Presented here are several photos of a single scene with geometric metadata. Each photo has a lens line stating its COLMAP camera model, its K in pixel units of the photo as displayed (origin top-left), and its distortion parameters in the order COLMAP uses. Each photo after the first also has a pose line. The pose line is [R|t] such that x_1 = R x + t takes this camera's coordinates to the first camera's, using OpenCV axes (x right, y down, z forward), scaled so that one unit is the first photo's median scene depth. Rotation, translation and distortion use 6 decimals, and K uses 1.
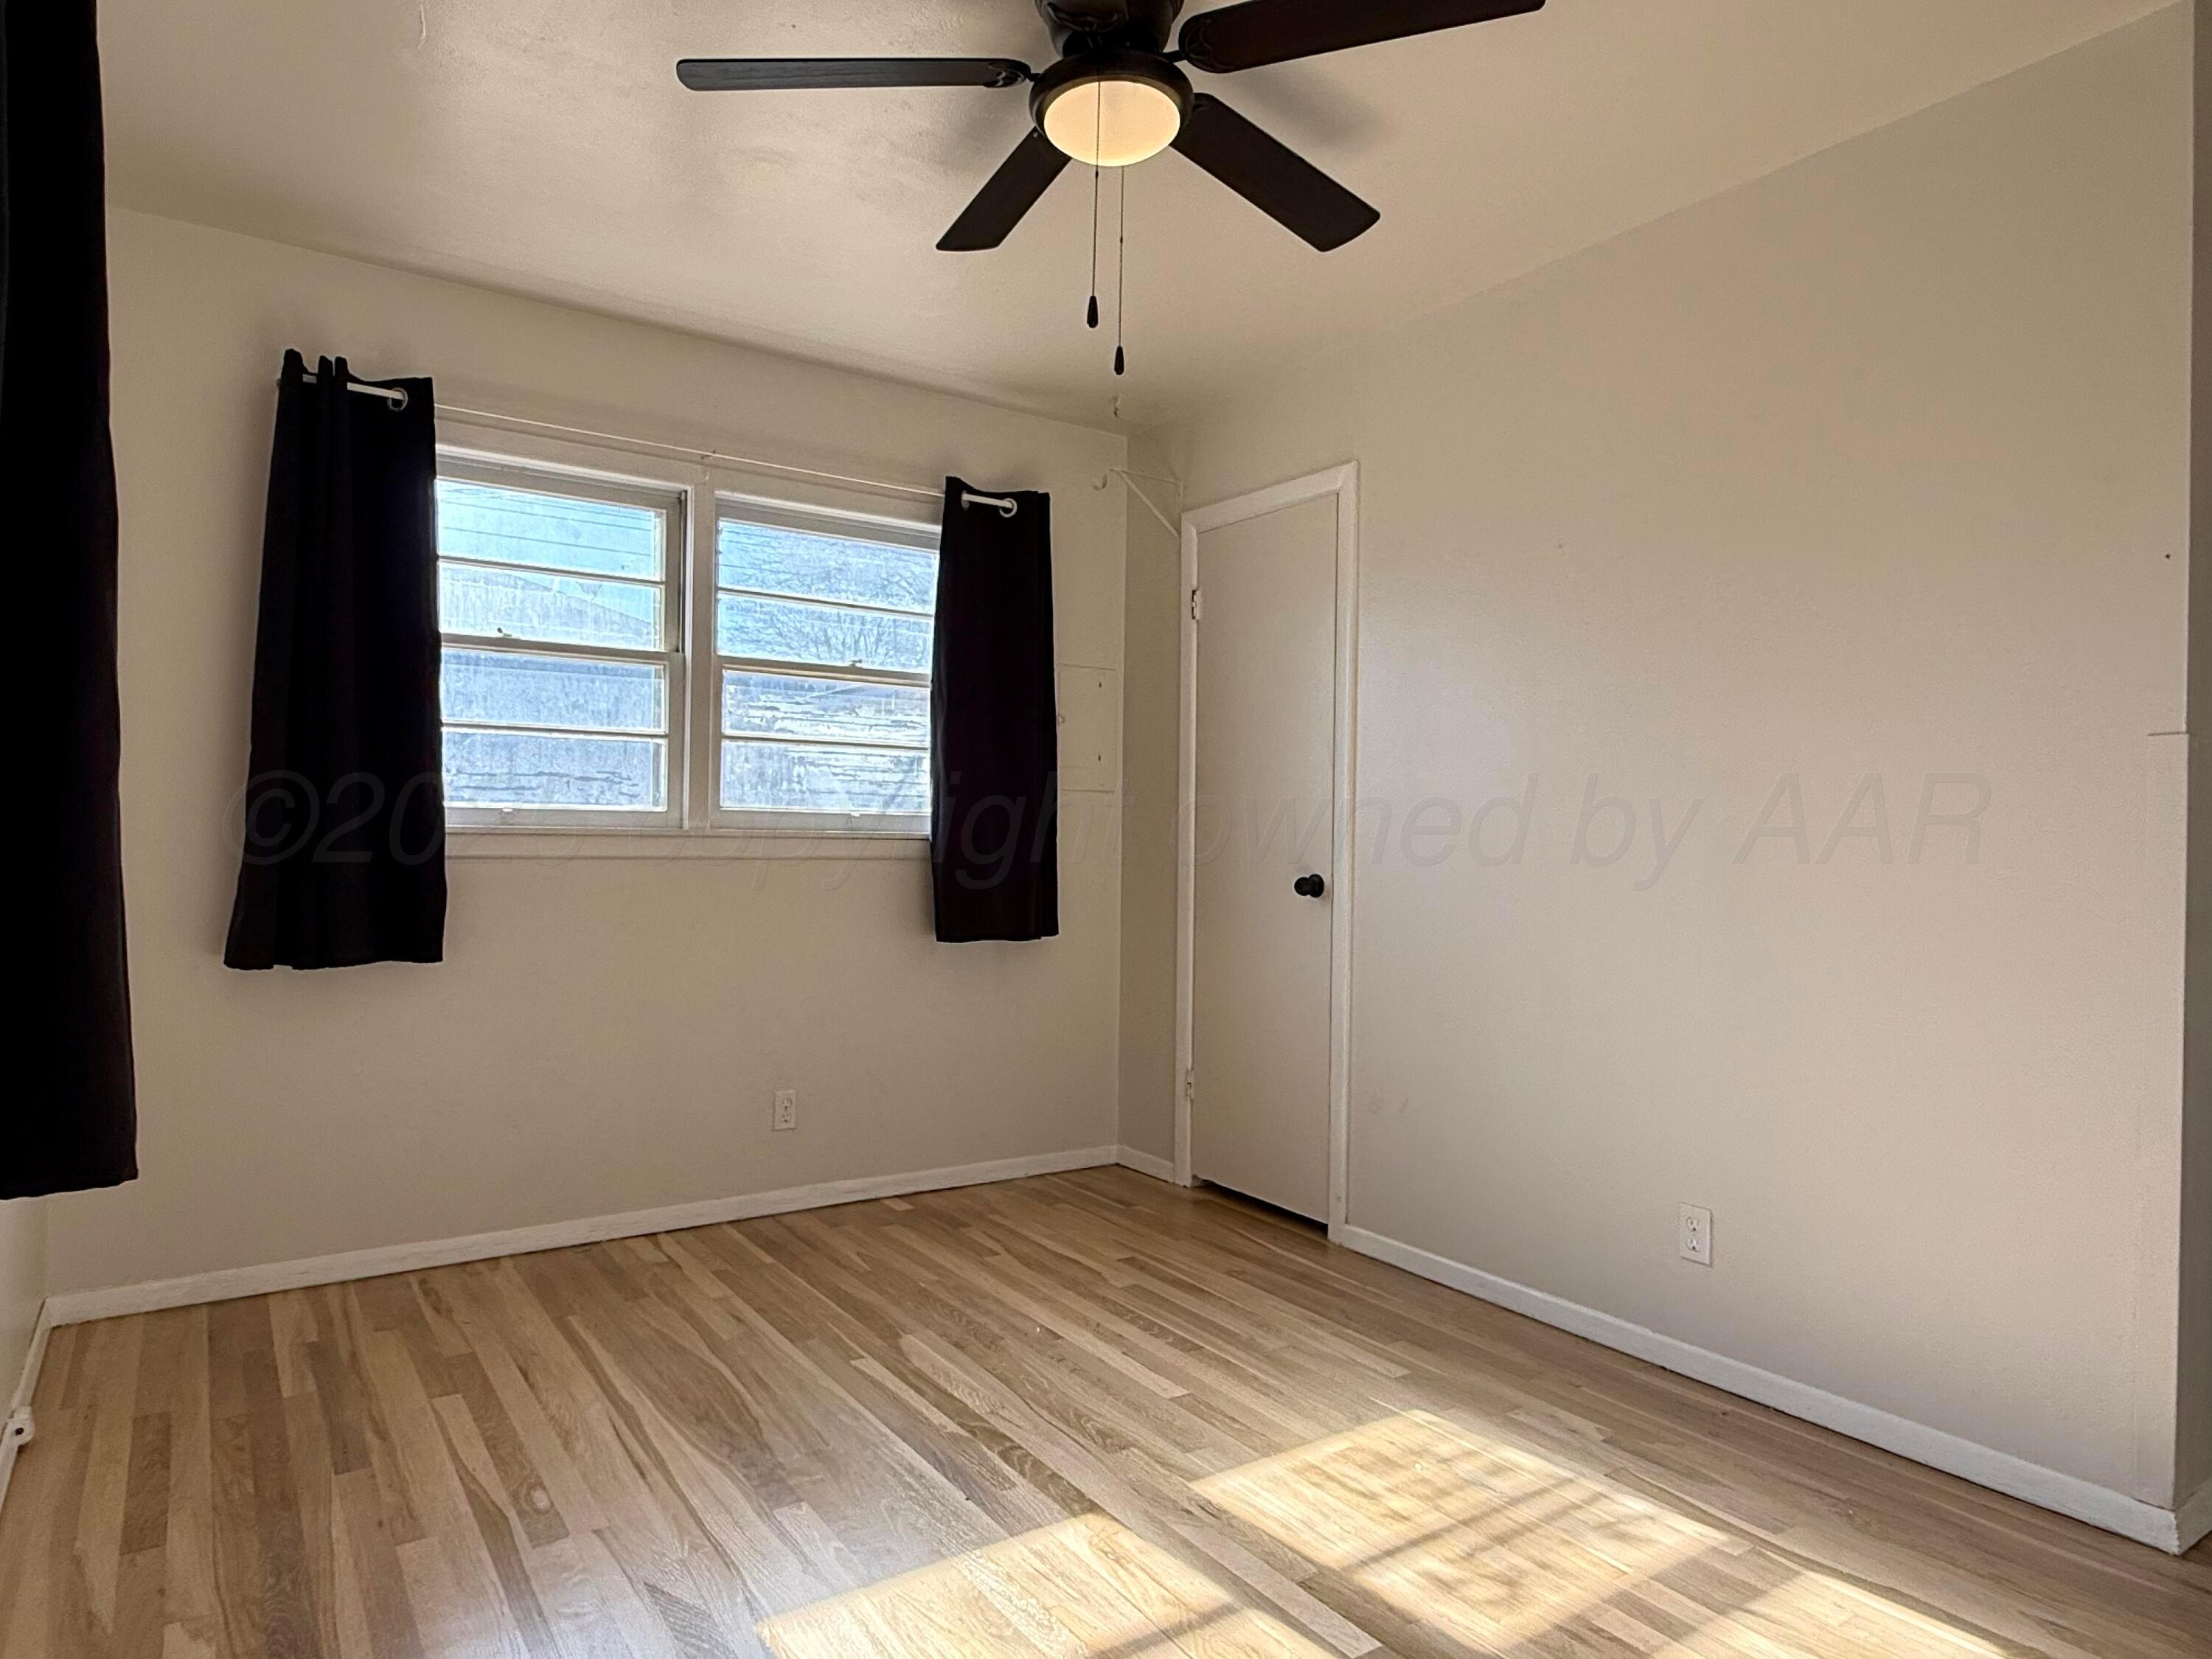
lens RADIAL K [[1347.7, 0, 1114.3], [0, 1347.7, 838.6], [0, 0, 1]] dist [0.013871, 0.000903]
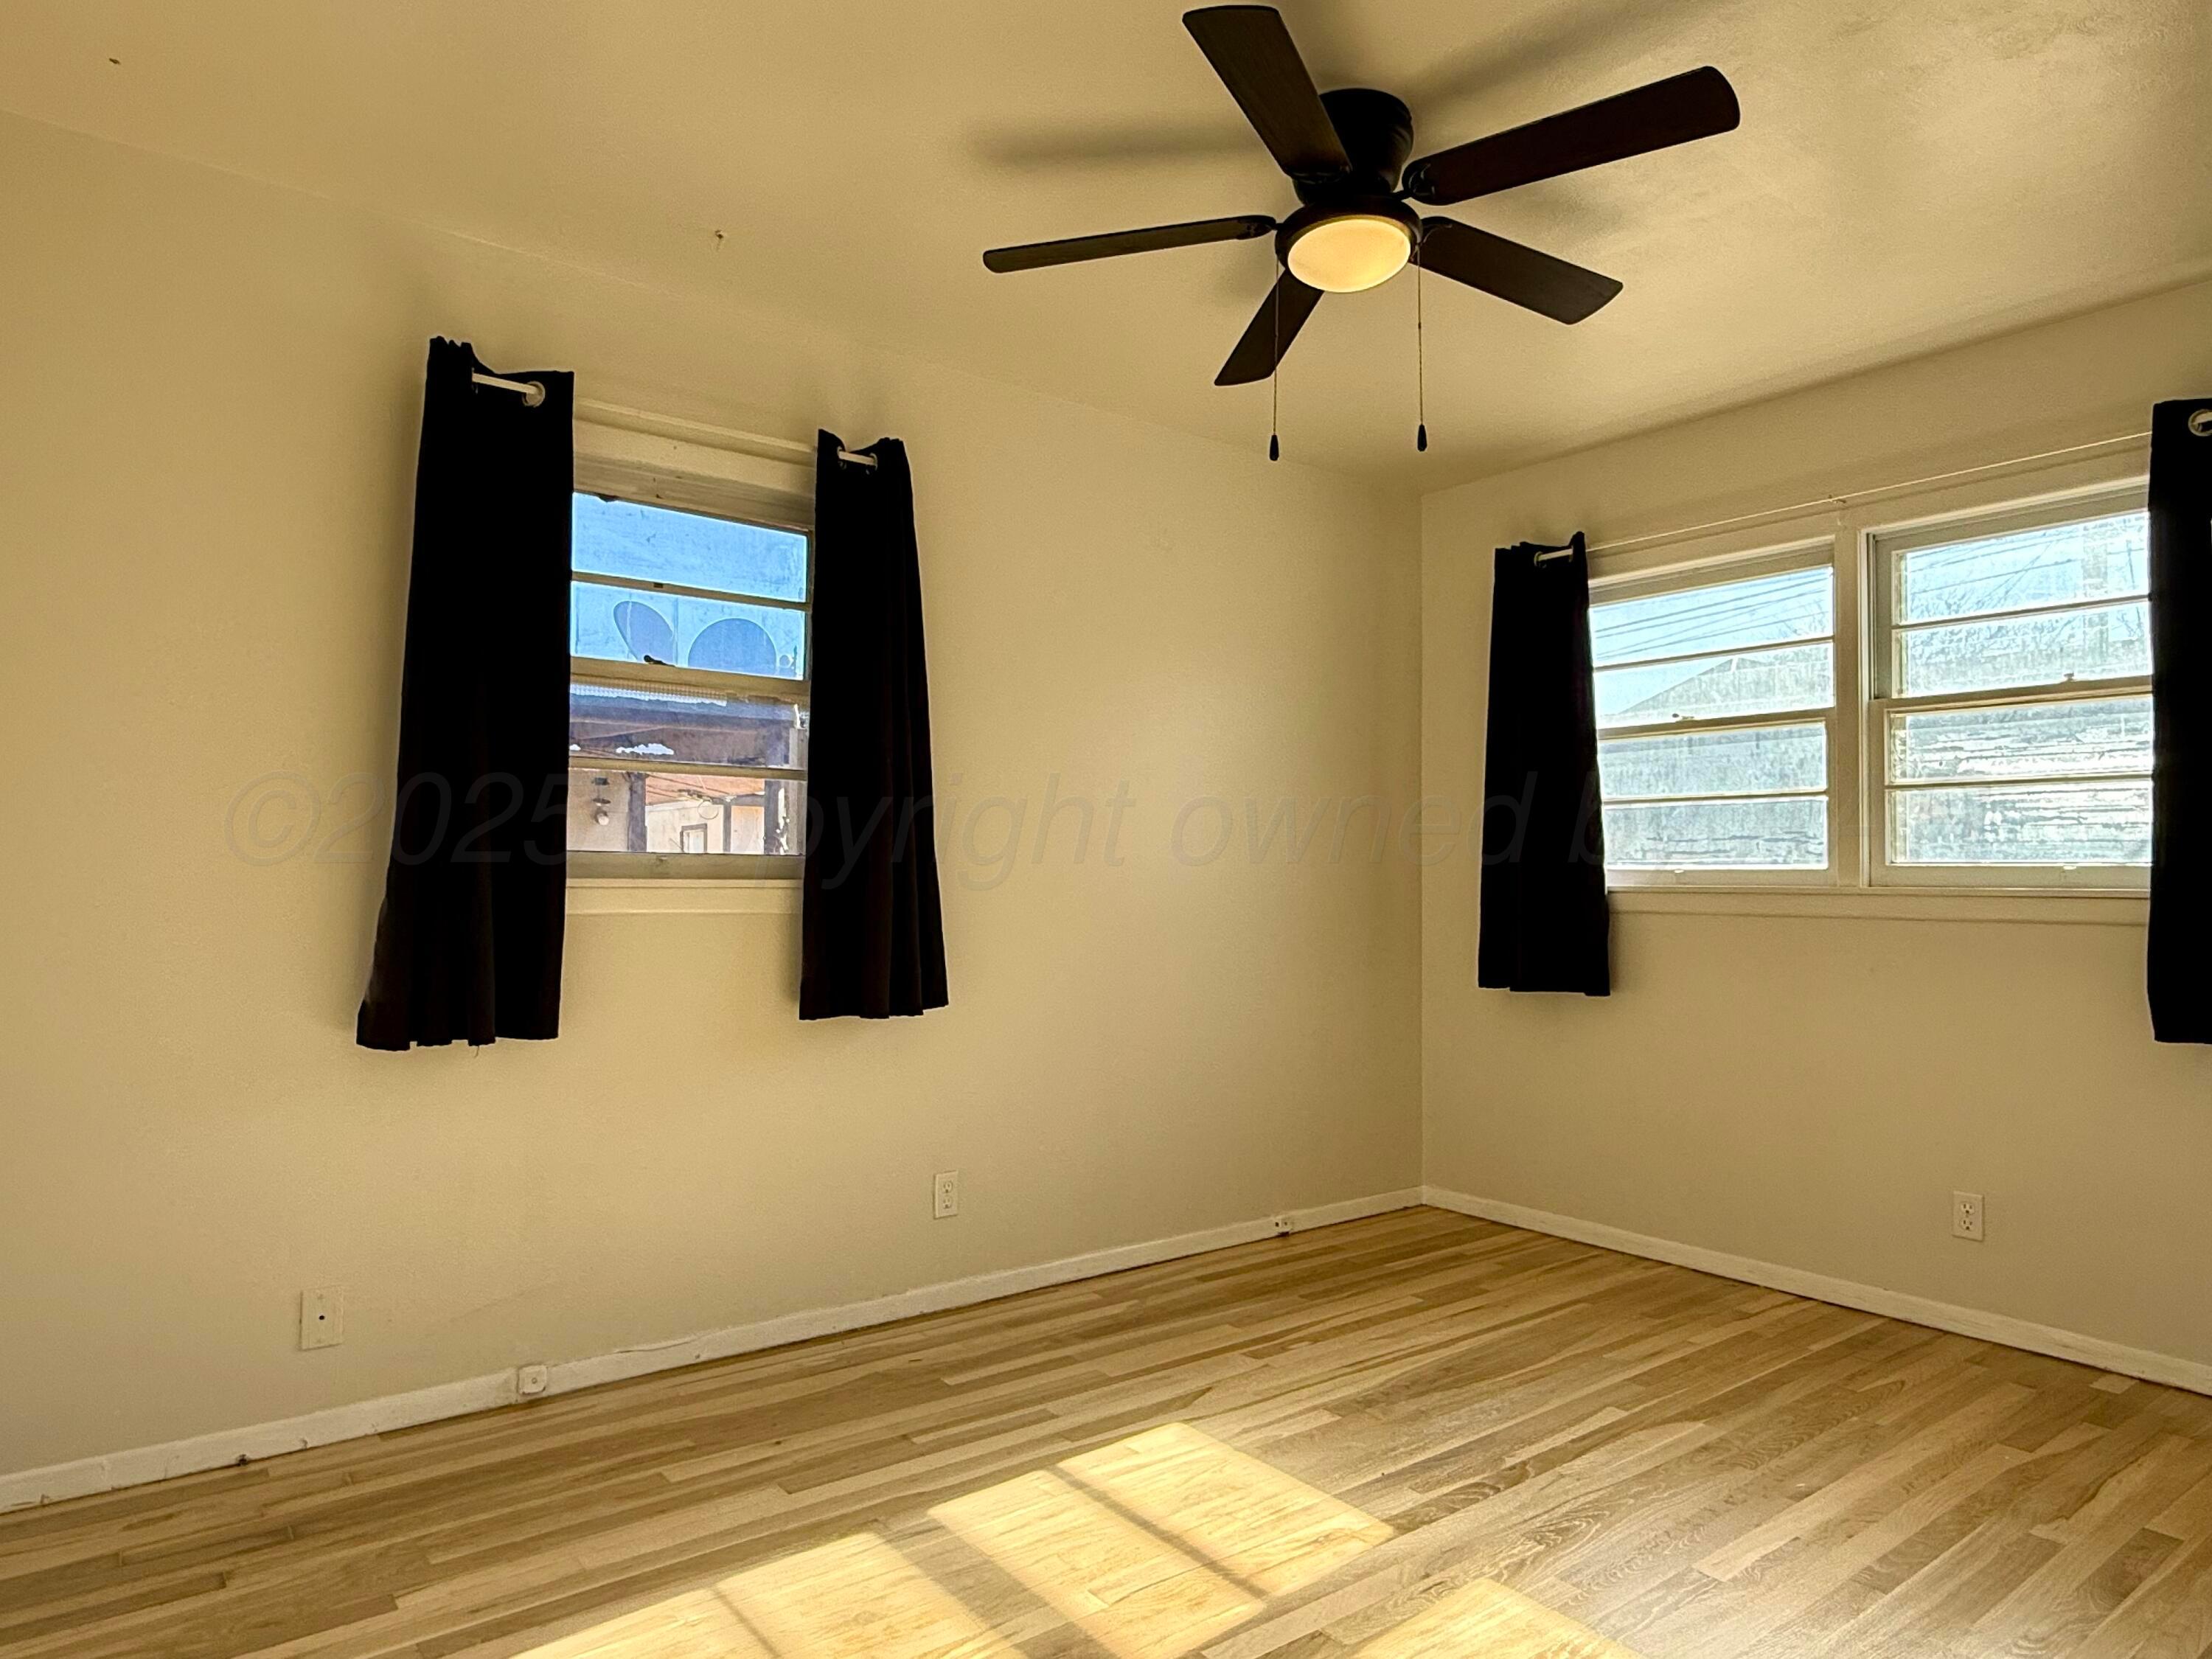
lens RADIAL K [[1347.7, 0, 1101.1], [0, 1347.7, 844.6], [0, 0, 1]] dist [0.013871, 0.000903]
pose [[0.060146, -0.040045, -0.997386, 0.666267], [-0.008662, 0.999136, -0.040637, 0.007046], [0.998152, 0.011084, 0.059747, 0.448869]]
